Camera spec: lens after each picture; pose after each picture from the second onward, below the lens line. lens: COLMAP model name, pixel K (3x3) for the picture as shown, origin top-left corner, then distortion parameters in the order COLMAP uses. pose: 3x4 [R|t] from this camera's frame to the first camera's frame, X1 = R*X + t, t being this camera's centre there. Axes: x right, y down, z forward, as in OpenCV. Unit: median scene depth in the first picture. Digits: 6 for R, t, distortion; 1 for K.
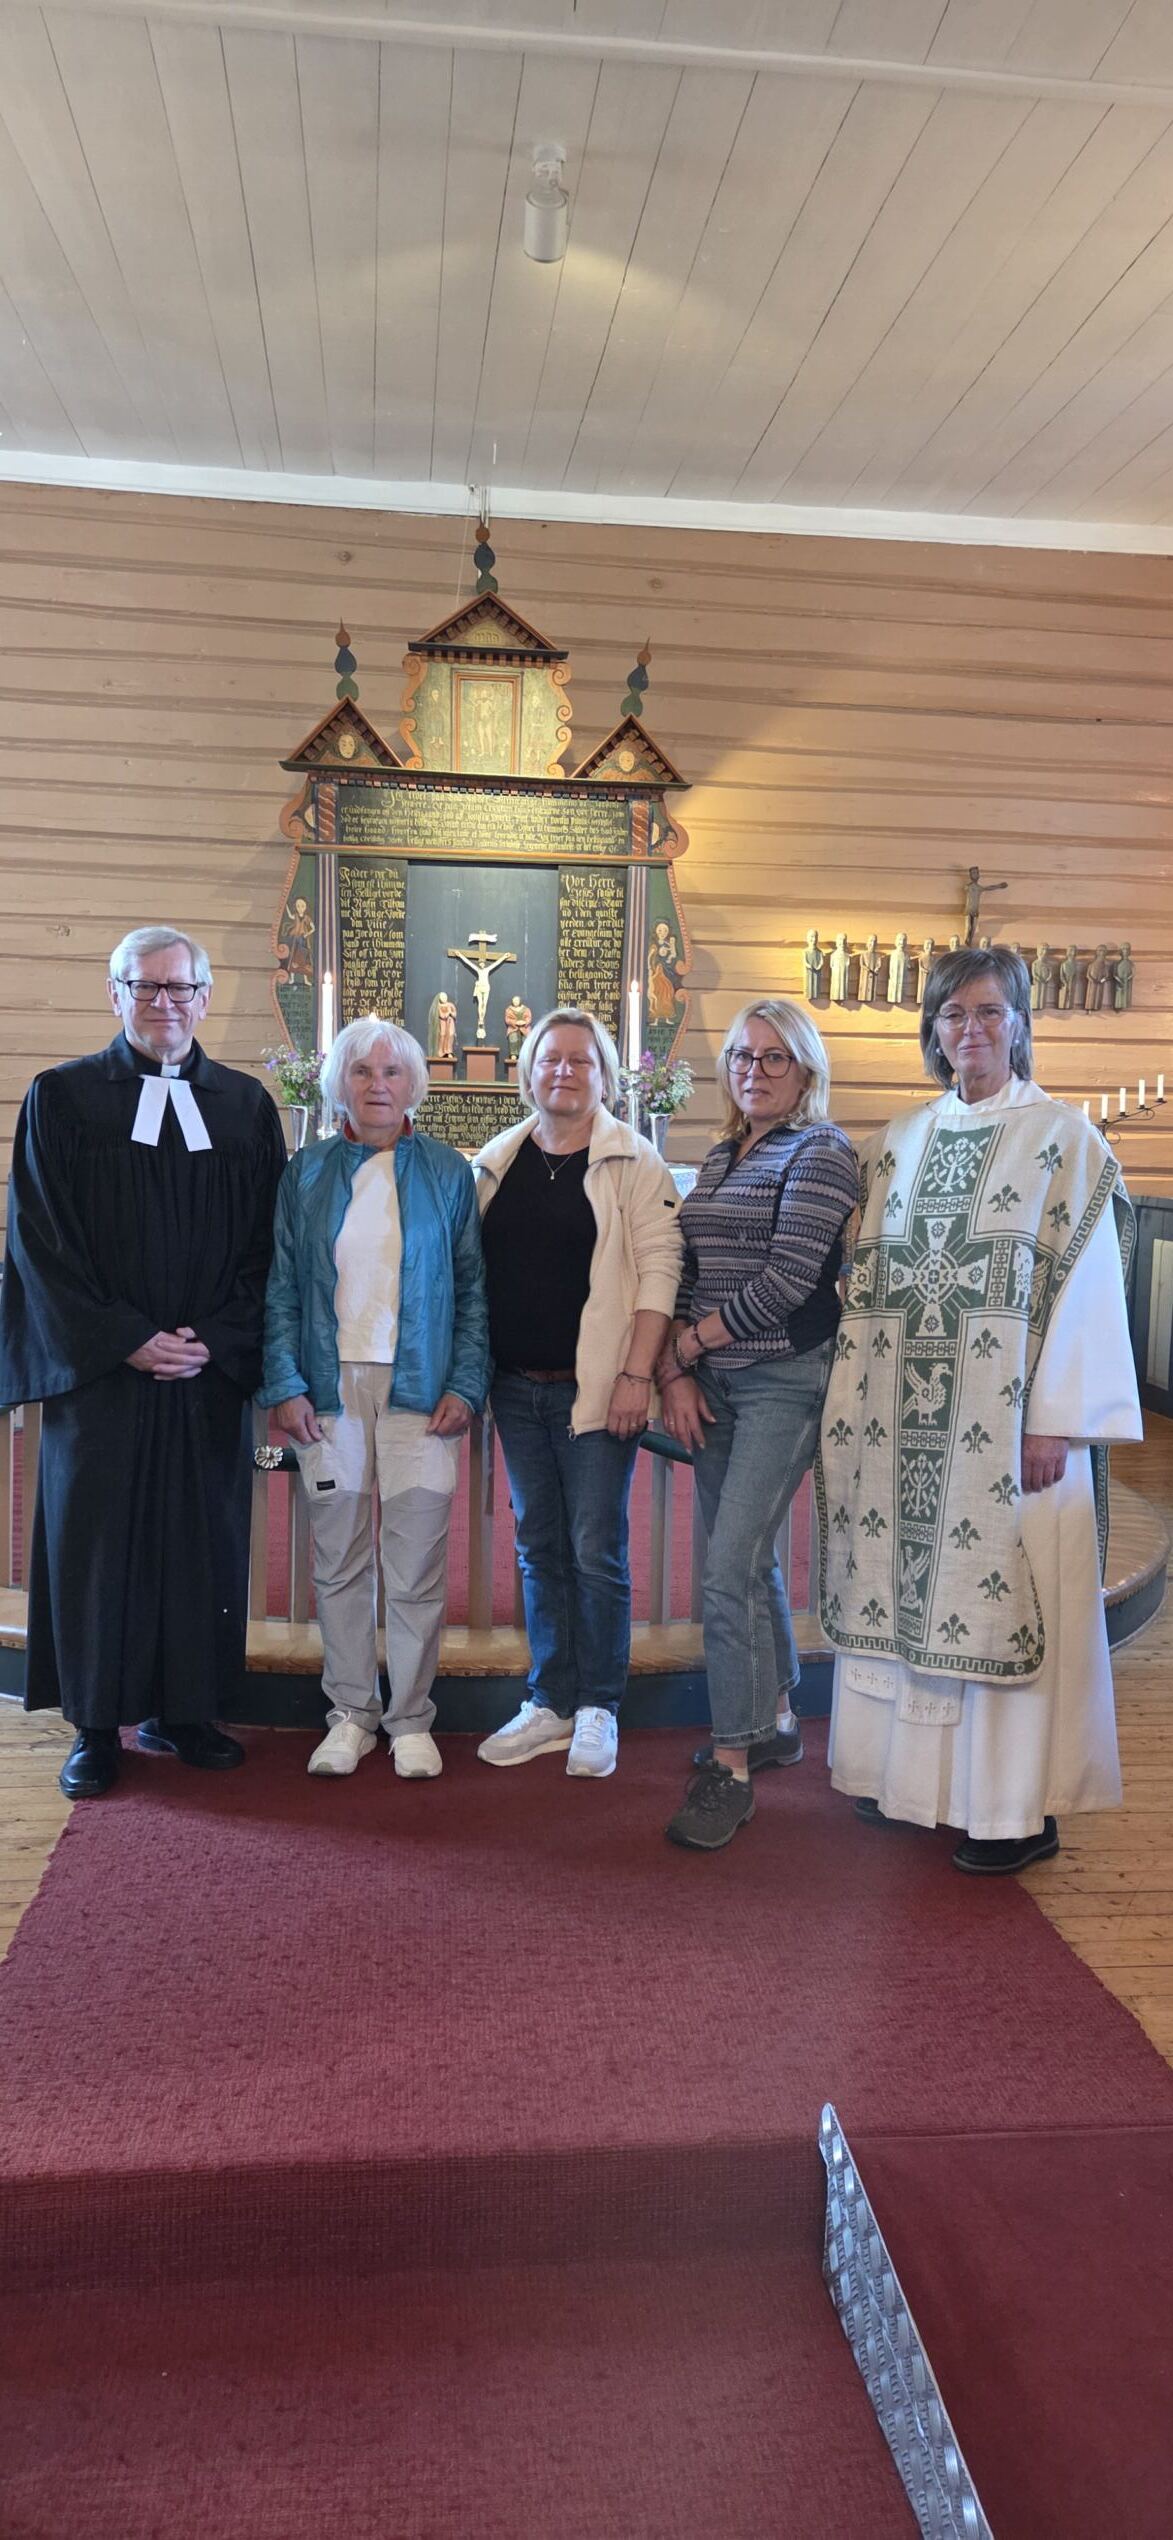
lens RADIAL K [[1755.9, 0, 592.1], [0, 1755.9, 1259.0], [0, 0, 1]] dist [0.115903, -0.066986]
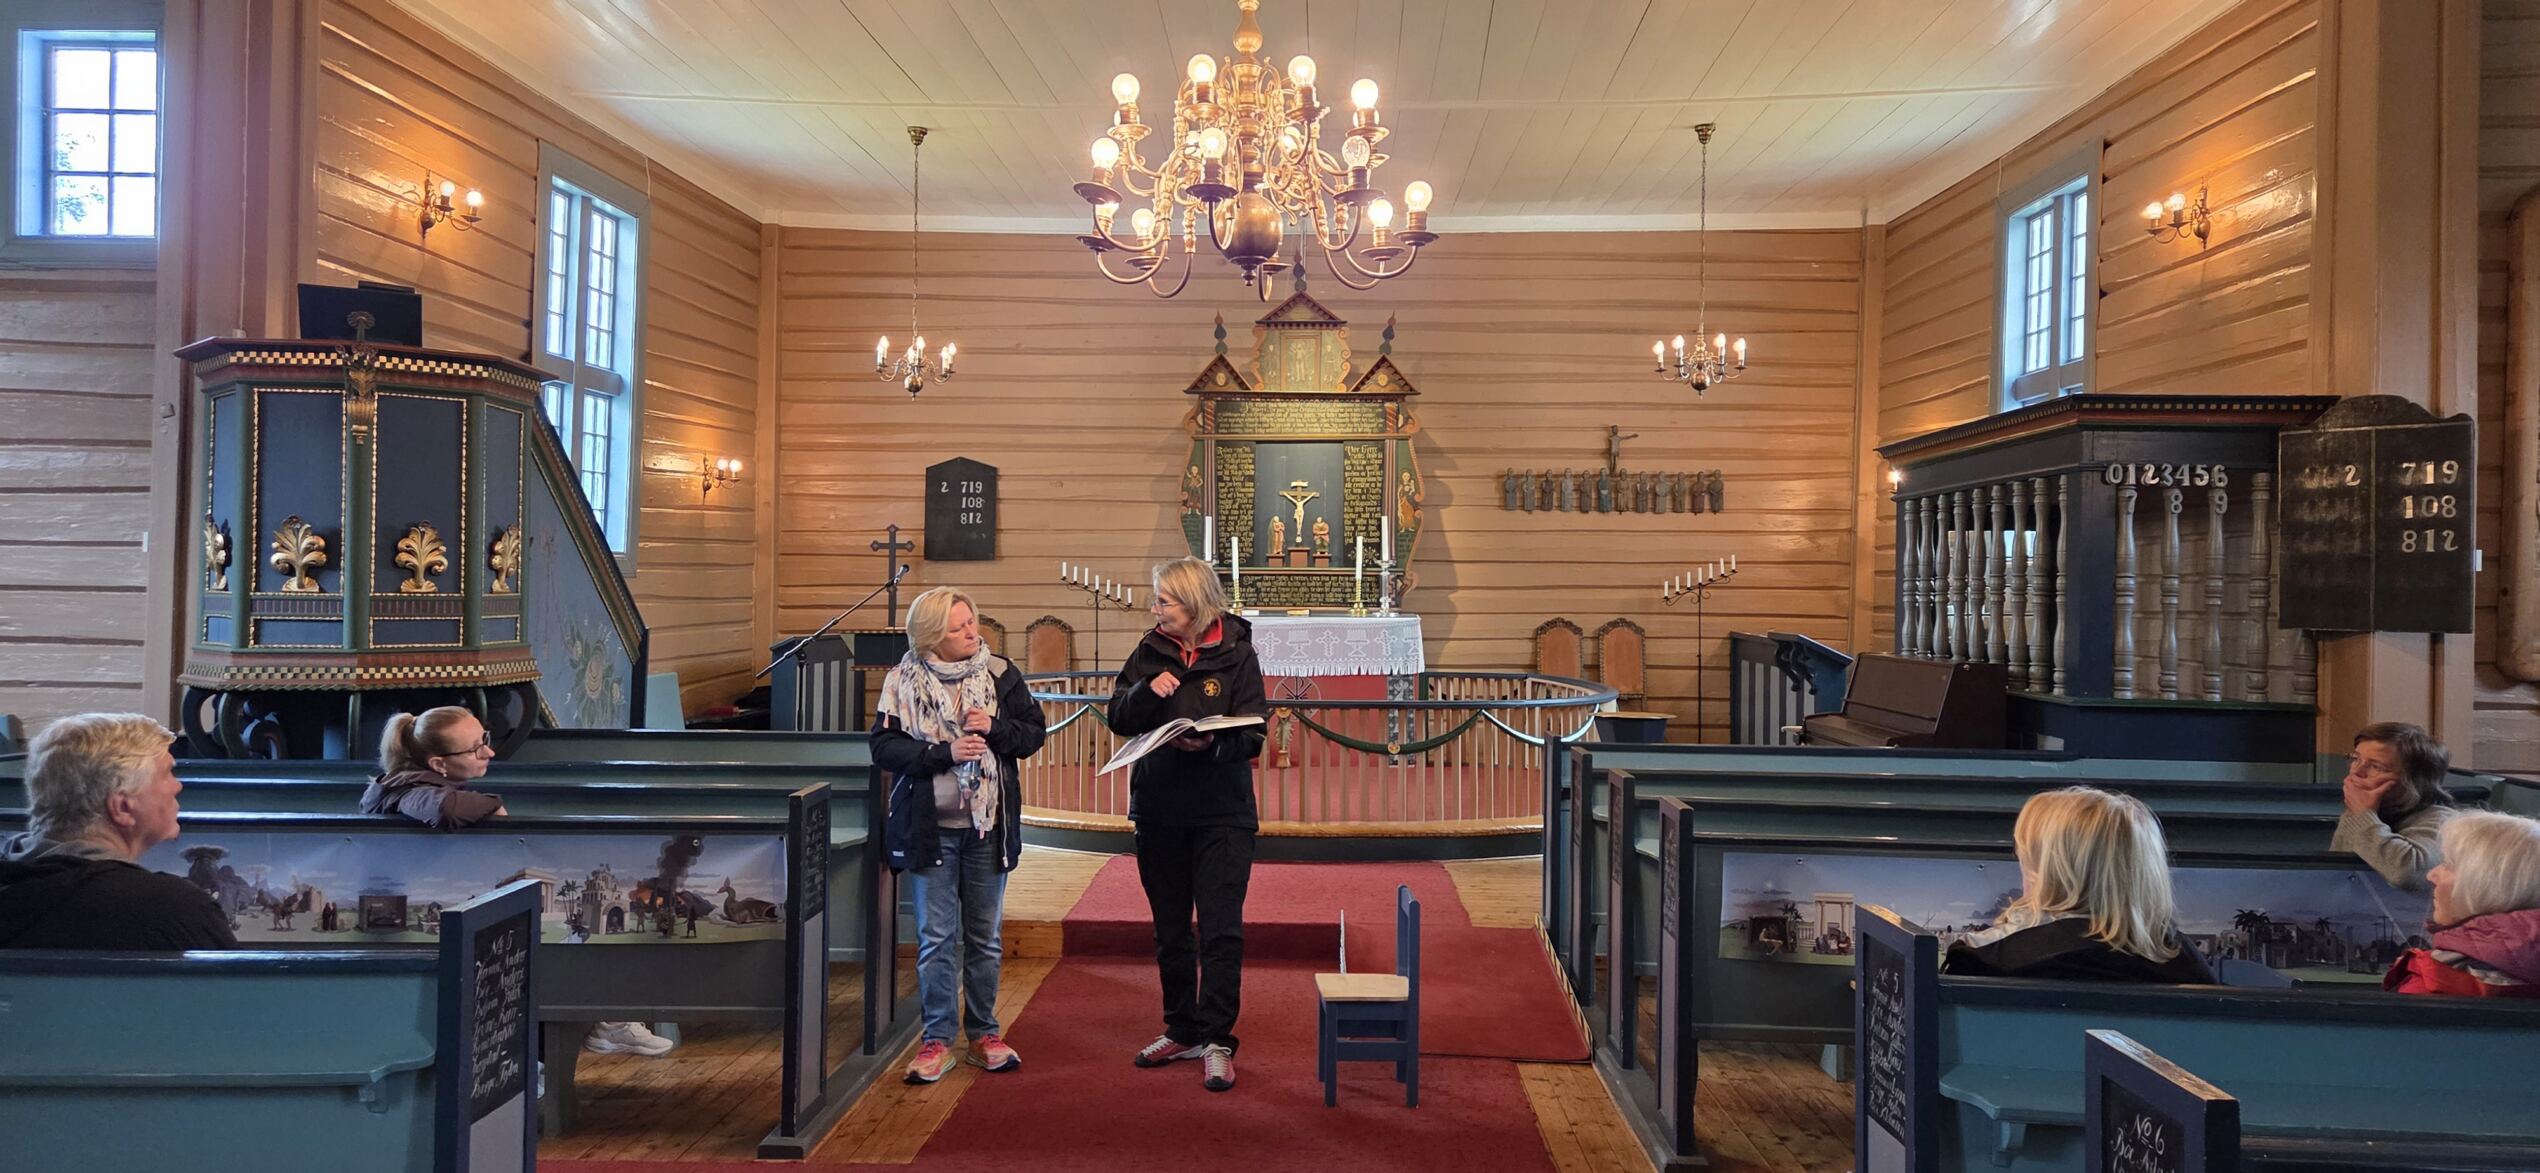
lens RADIAL K [[1987.5, 0, 1318.0], [0, 1987.5, 543.2], [0, 0, 1]] dist [0.033487, -0.000179]
pose [[0.993092, -0.019573, -0.115692, 0.194619], [0.008851, 0.995676, -0.092470, 0.057951], [0.117002, 0.090808, 0.988971, -0.982811]]
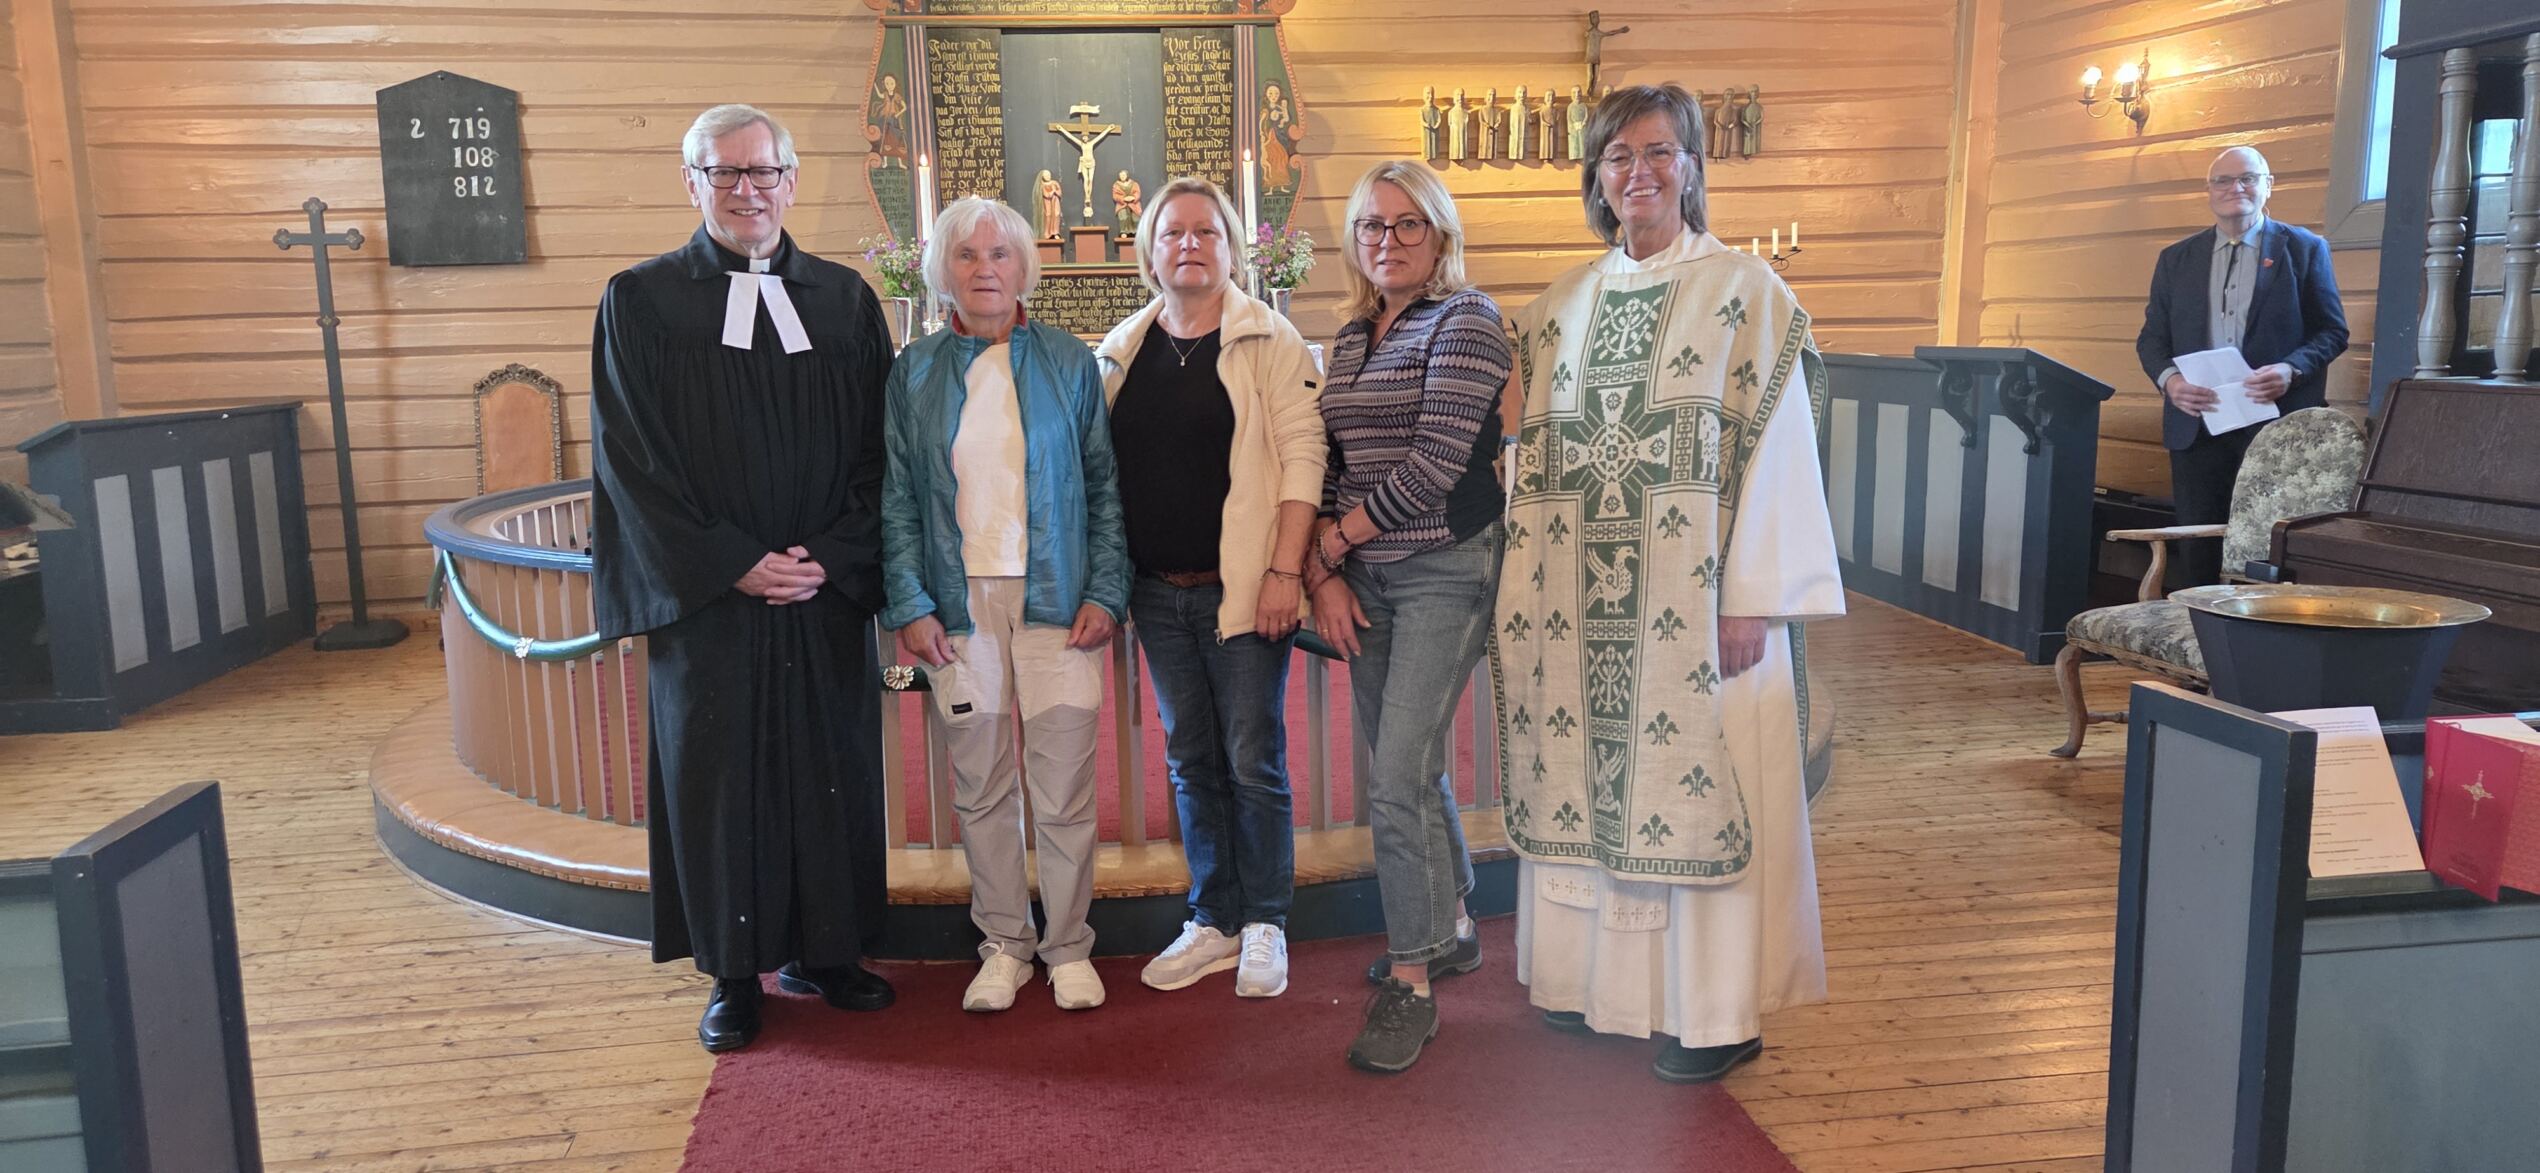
lens RADIAL K [[1782.9, 0, 1270.0], [0, 1782.9, 586.5], [0, 0, 1]] dist [0.085477, -0.070612]
pose [[0.998204, -0.053161, 0.027621, -0.002945], [0.050726, 0.995308, 0.082399, -0.001391], [-0.031871, -0.080850, 0.996217, 0.015917]]
